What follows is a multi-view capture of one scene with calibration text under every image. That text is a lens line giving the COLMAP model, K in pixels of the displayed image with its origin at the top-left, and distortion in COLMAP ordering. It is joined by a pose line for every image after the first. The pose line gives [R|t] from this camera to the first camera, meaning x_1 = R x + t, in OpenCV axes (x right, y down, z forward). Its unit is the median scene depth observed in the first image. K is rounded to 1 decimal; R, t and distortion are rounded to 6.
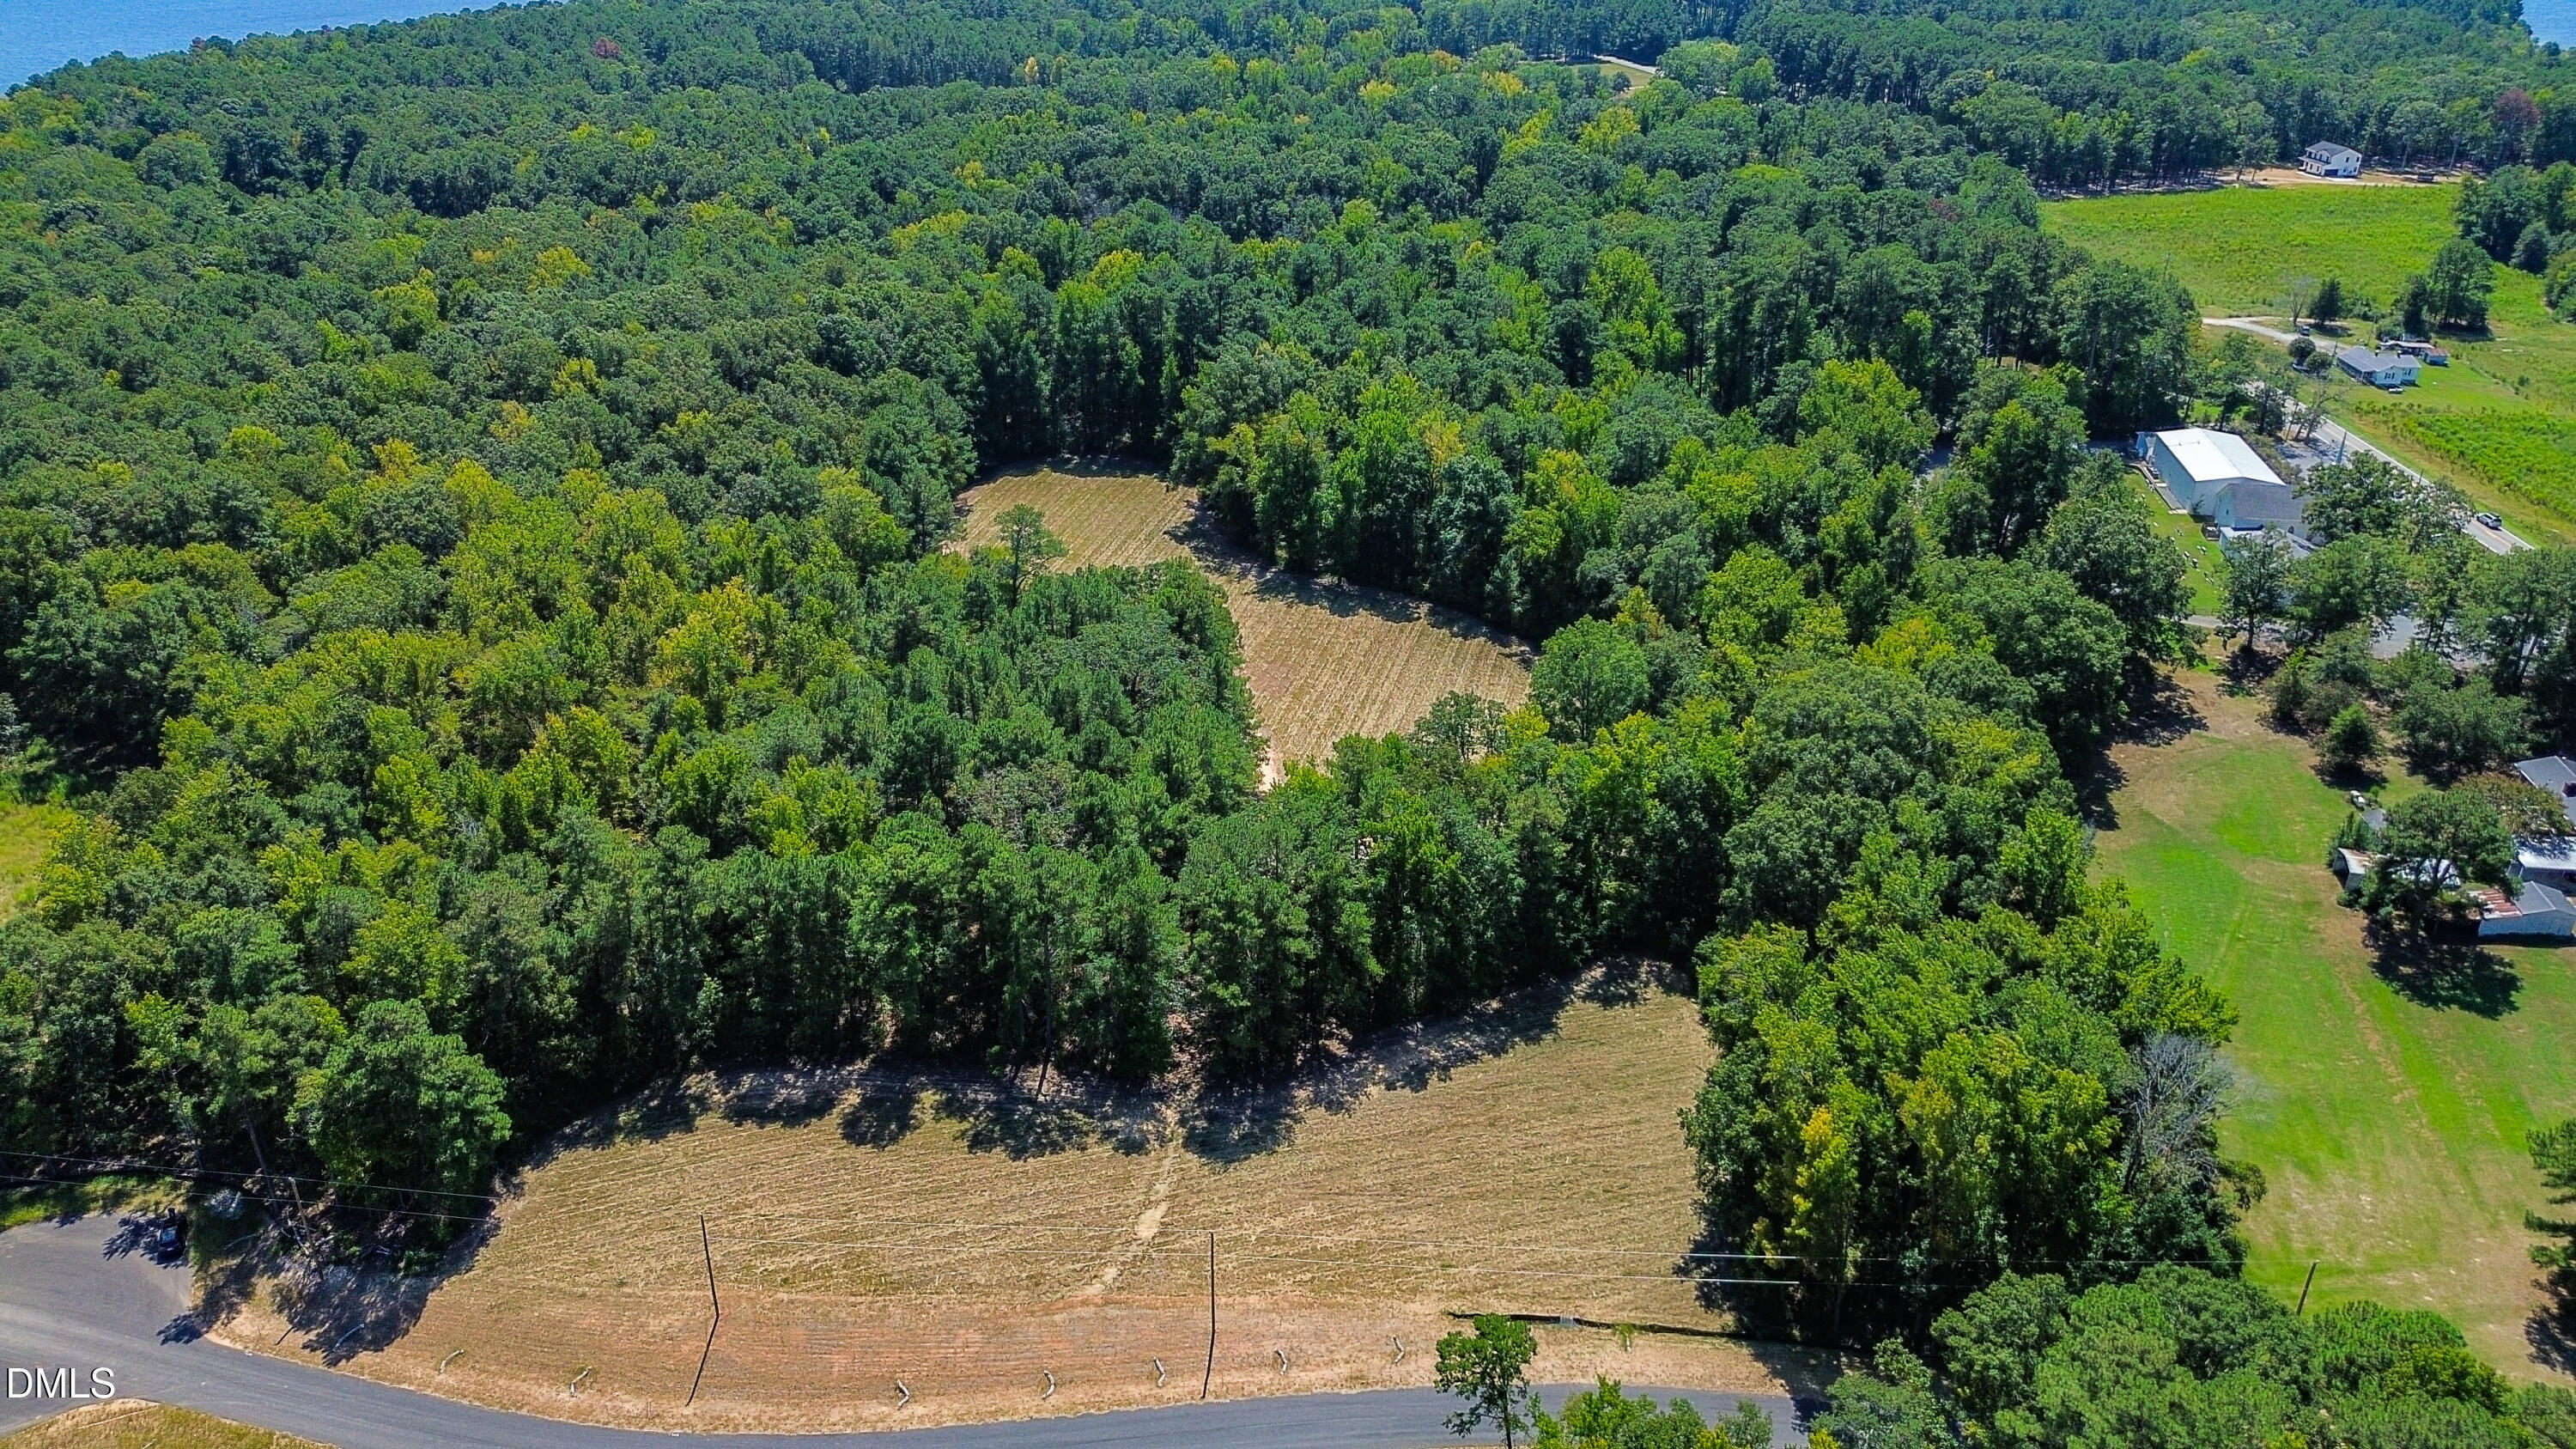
lens RADIAL K [[1826.9, 0, 1294.3], [0, 1826.9, 730.1], [0, 0, 1]] dist [0.068892, -0.066692]
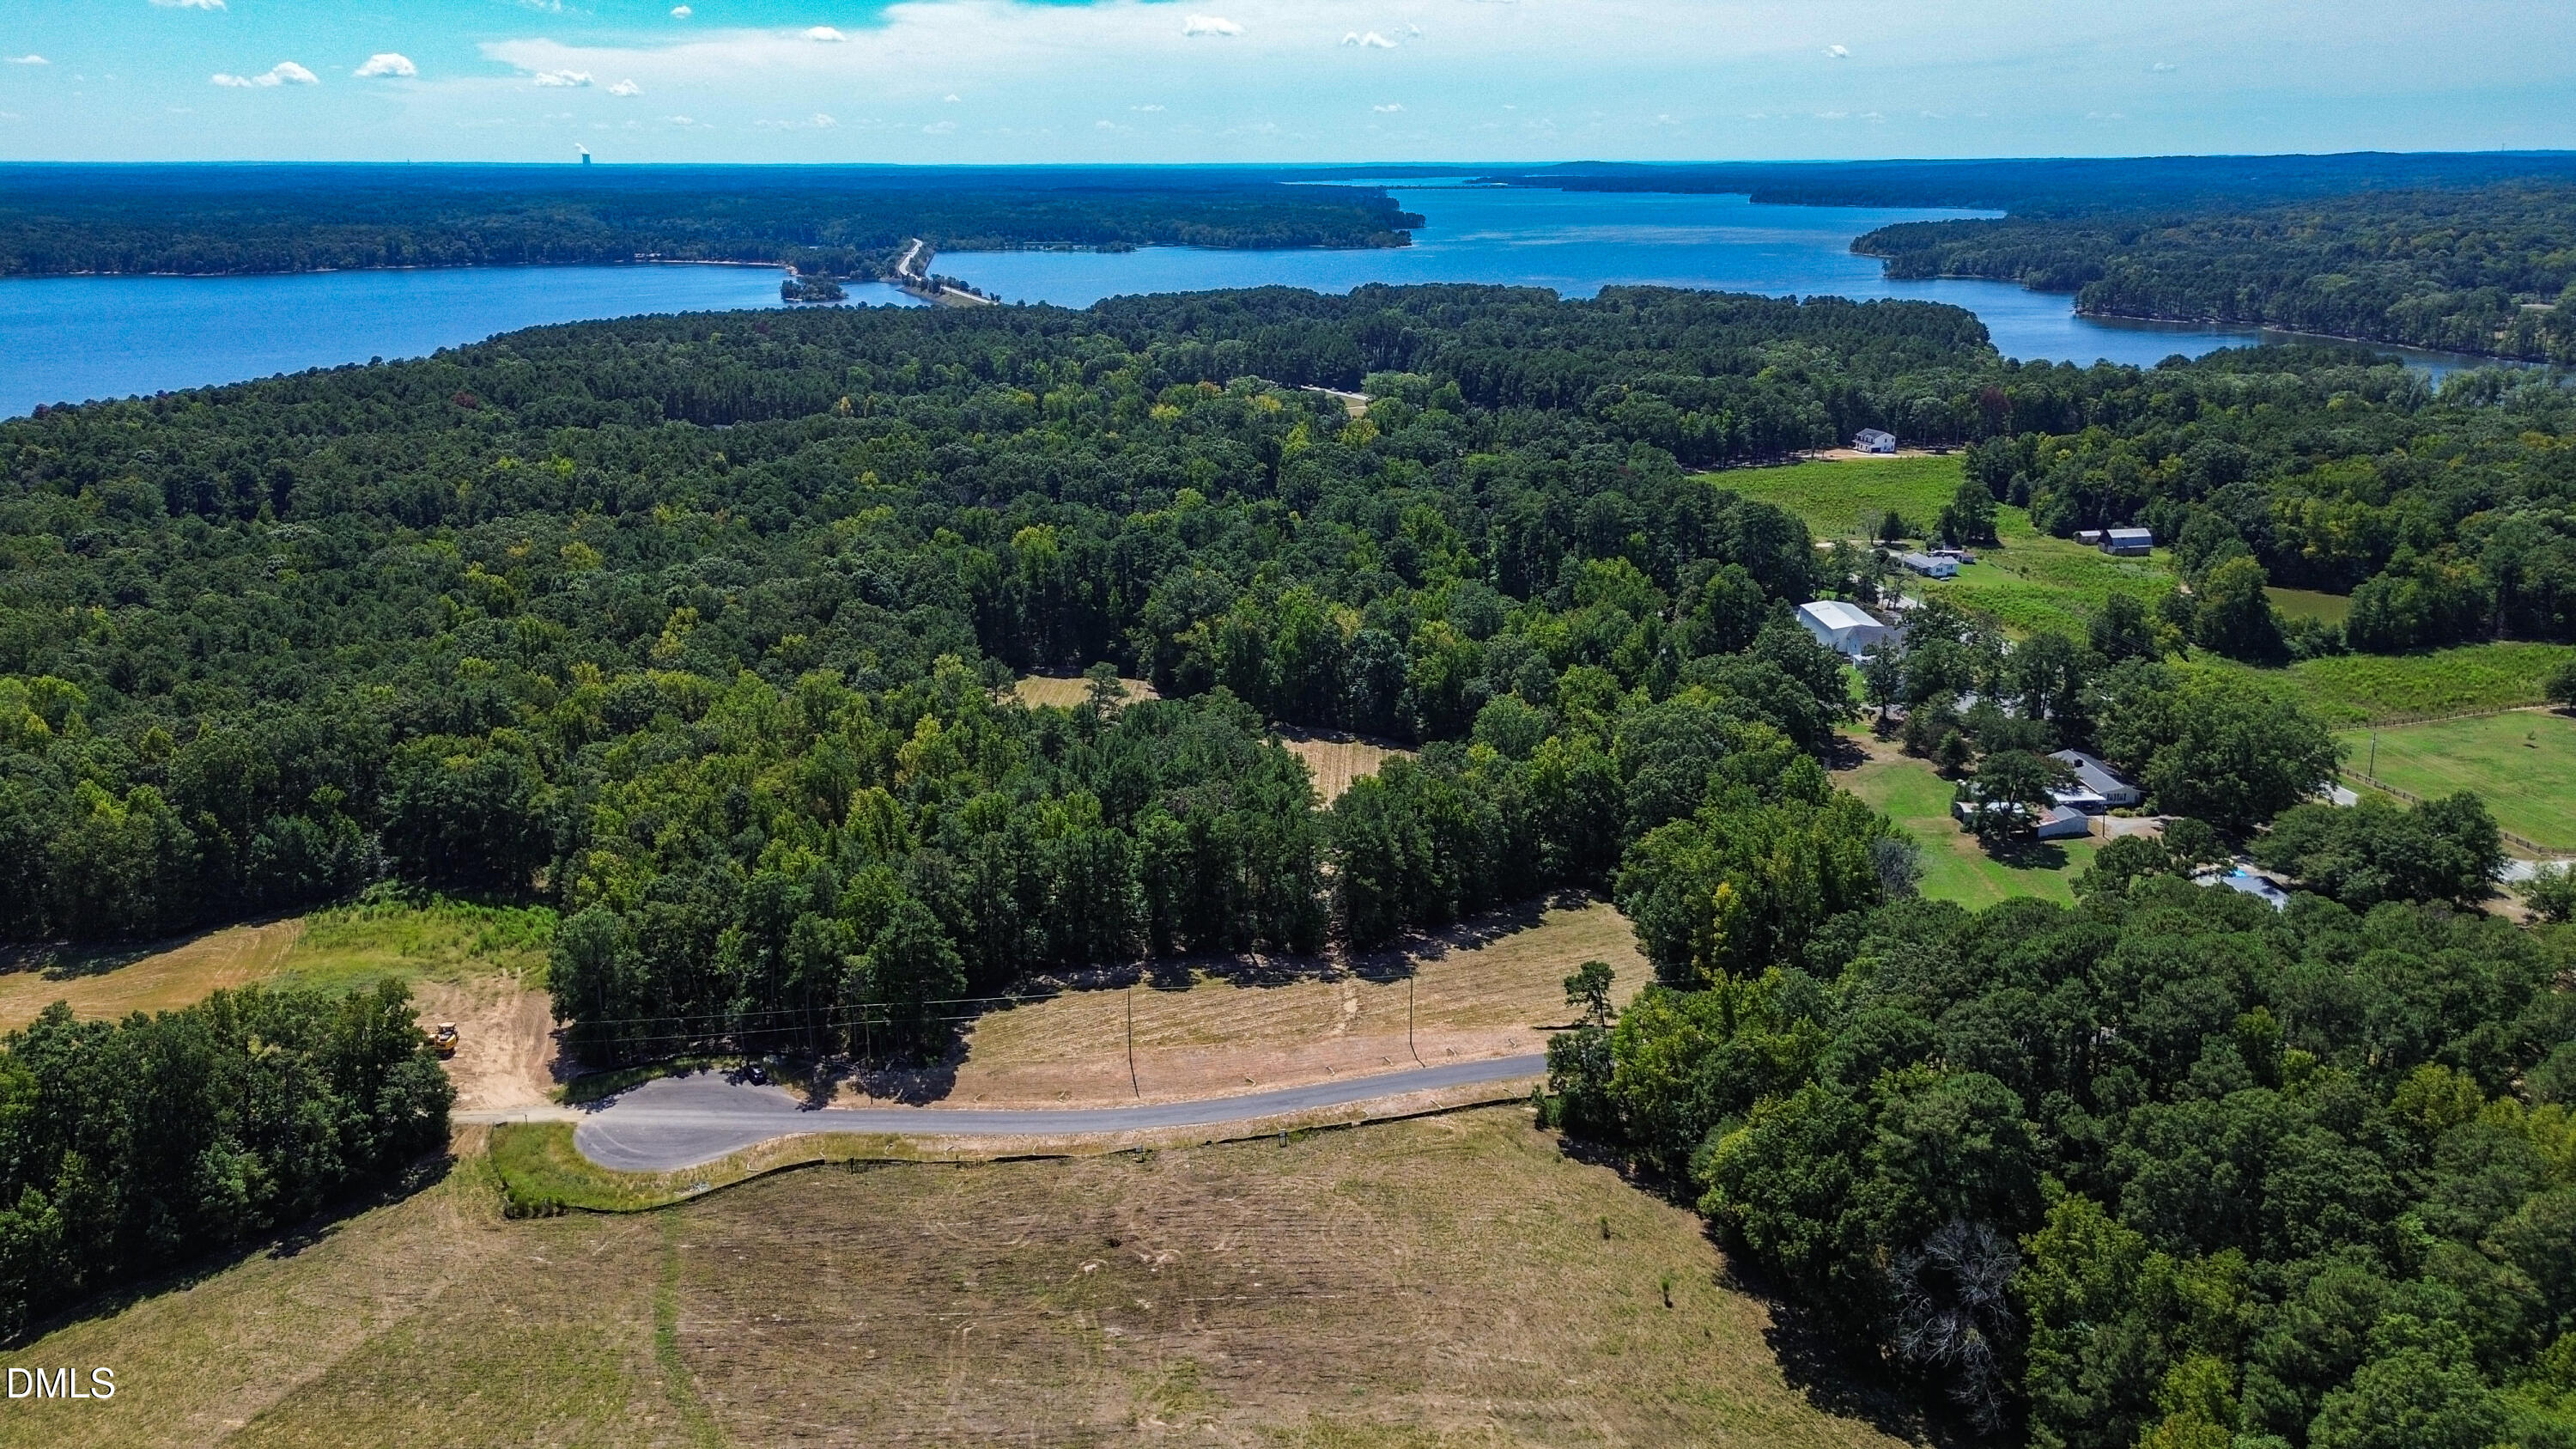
lens RADIAL K [[1826.9, 0, 1294.3], [0, 1826.9, 730.1], [0, 0, 1]] dist [0.068892, -0.066692]
pose [[0.980521, -0.062919, 0.186062, -0.243000], [0.094092, 0.981999, -0.163780, 0.163479], [-0.172408, 0.178097, 0.968792, -0.383526]]
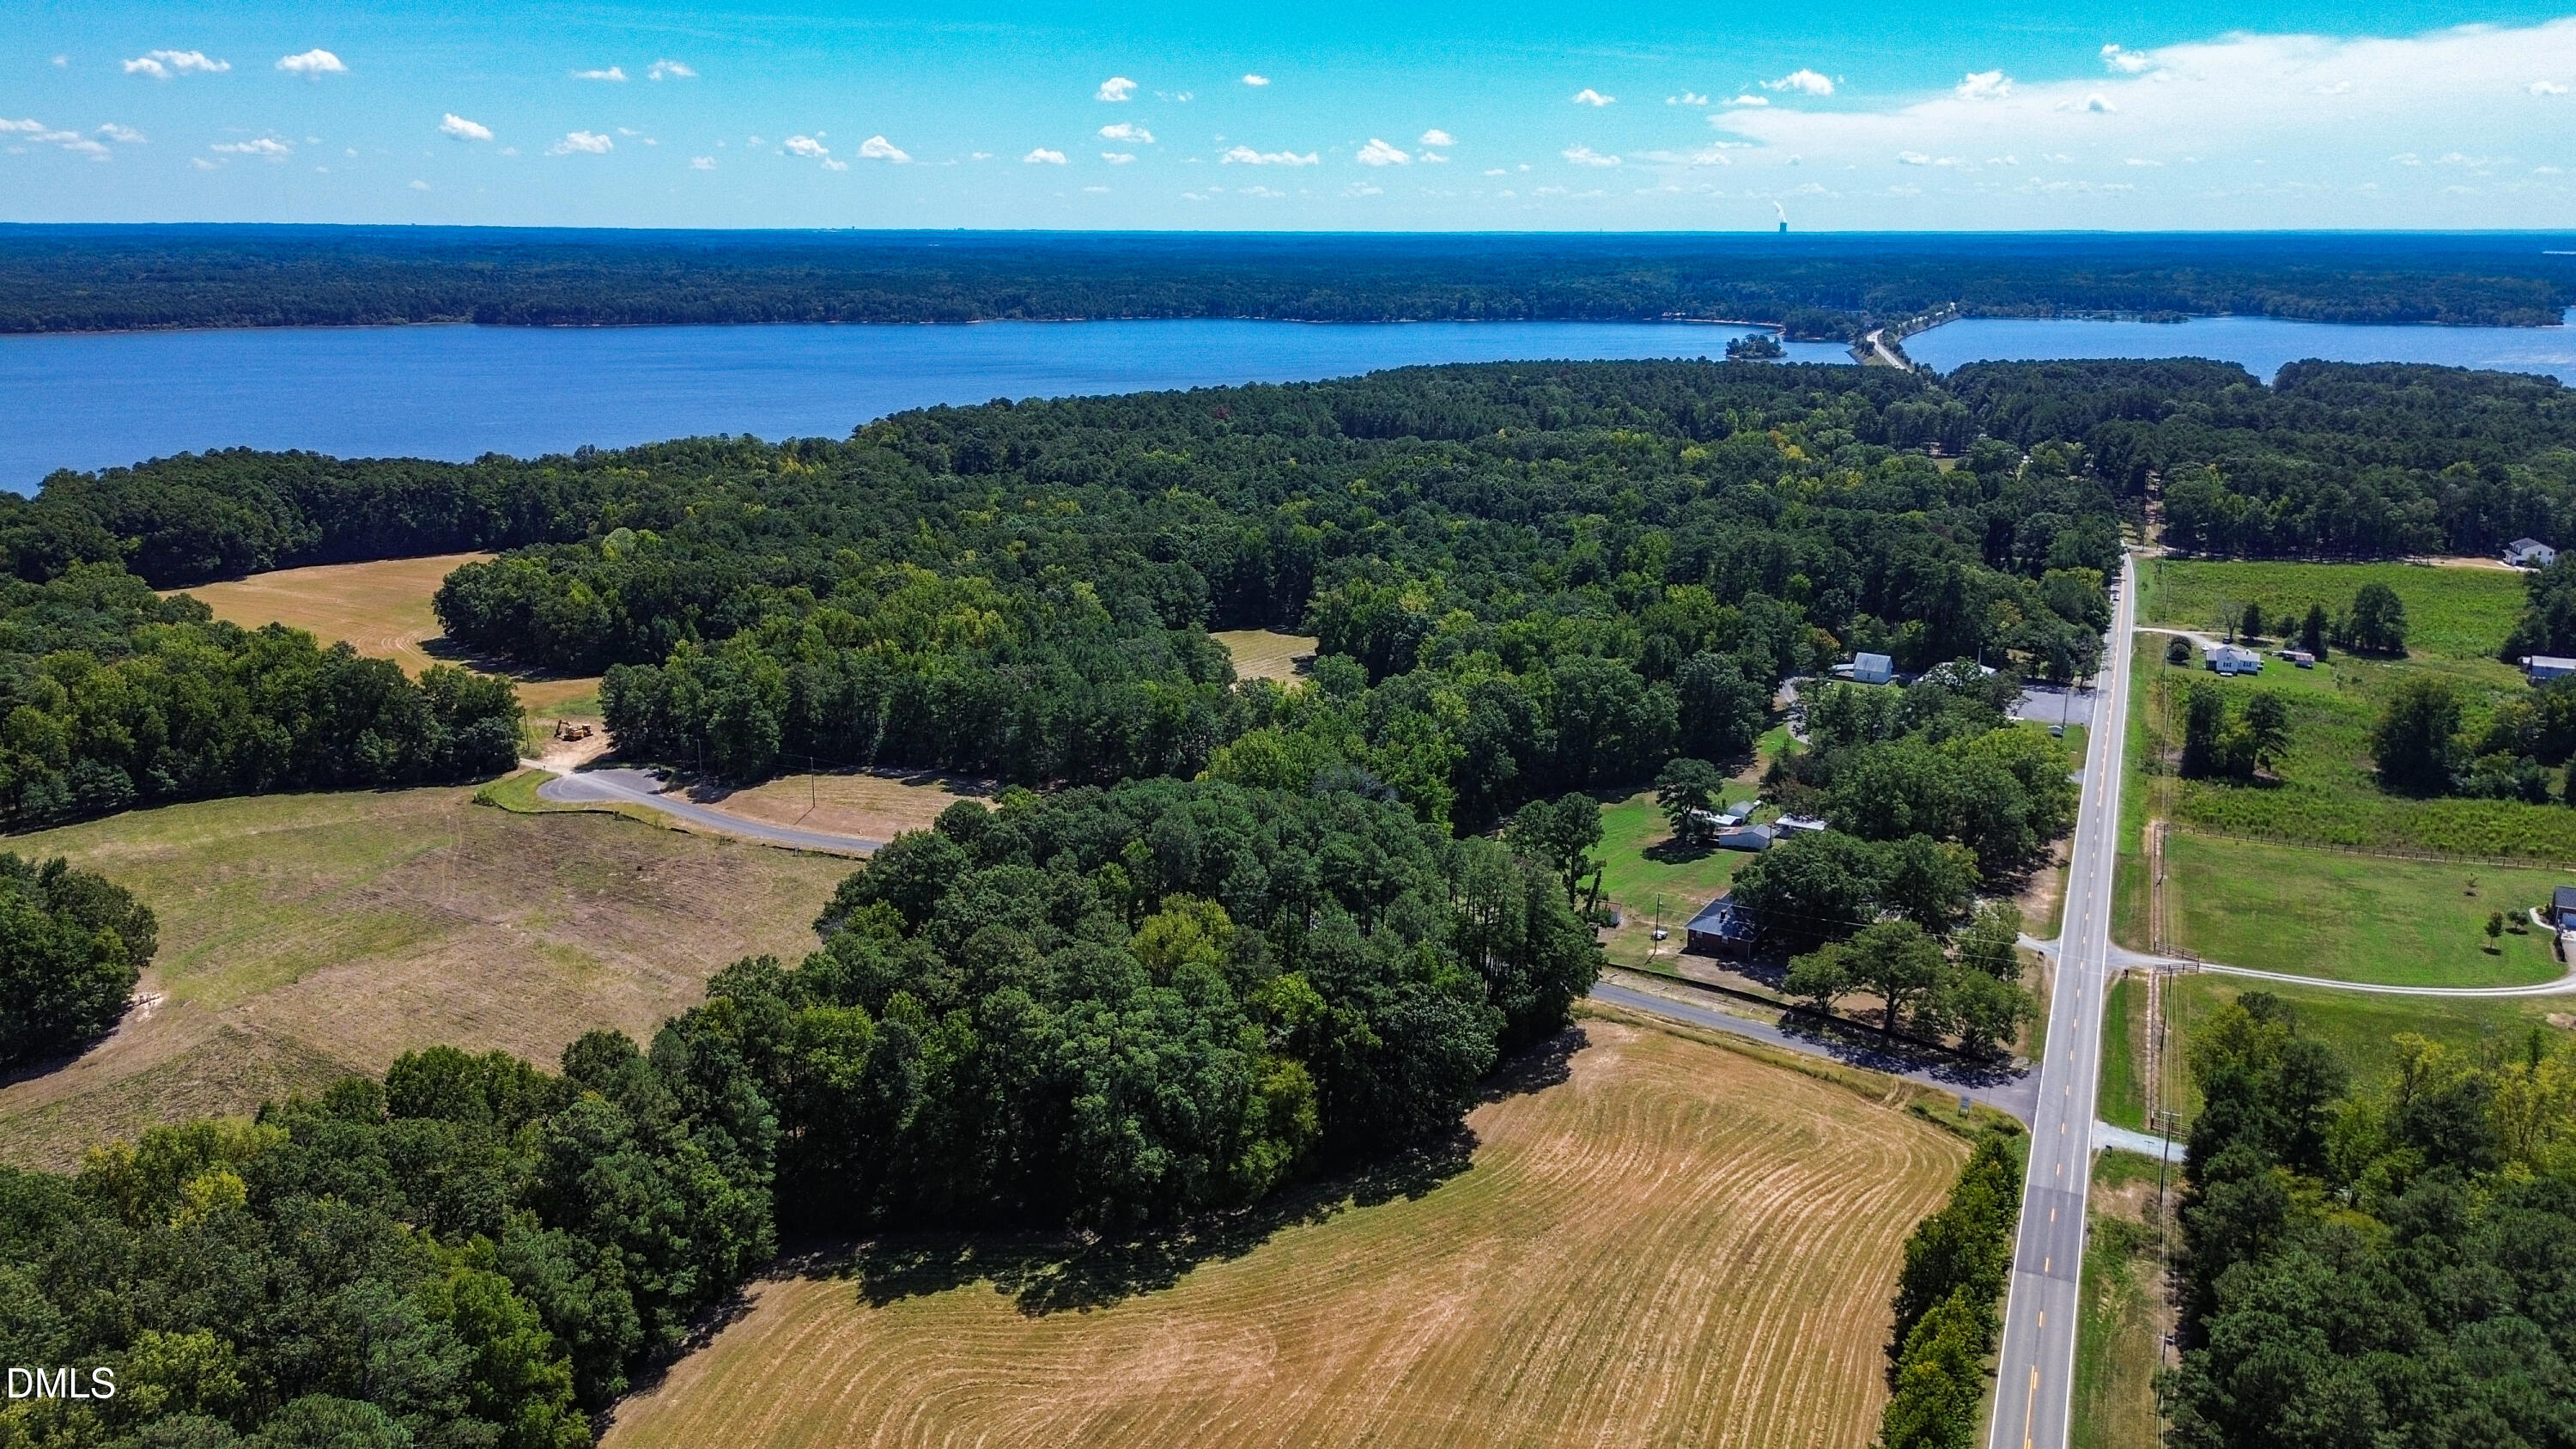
lens RADIAL K [[1826.9, 0, 1294.3], [0, 1826.9, 730.1], [0, 0, 1]] dist [0.068892, -0.066692]
pose [[0.915608, 0.106740, -0.387645, 0.679515], [-0.184567, 0.968117, -0.169366, 0.277234], [0.357208, 0.226619, 0.906116, -0.587668]]
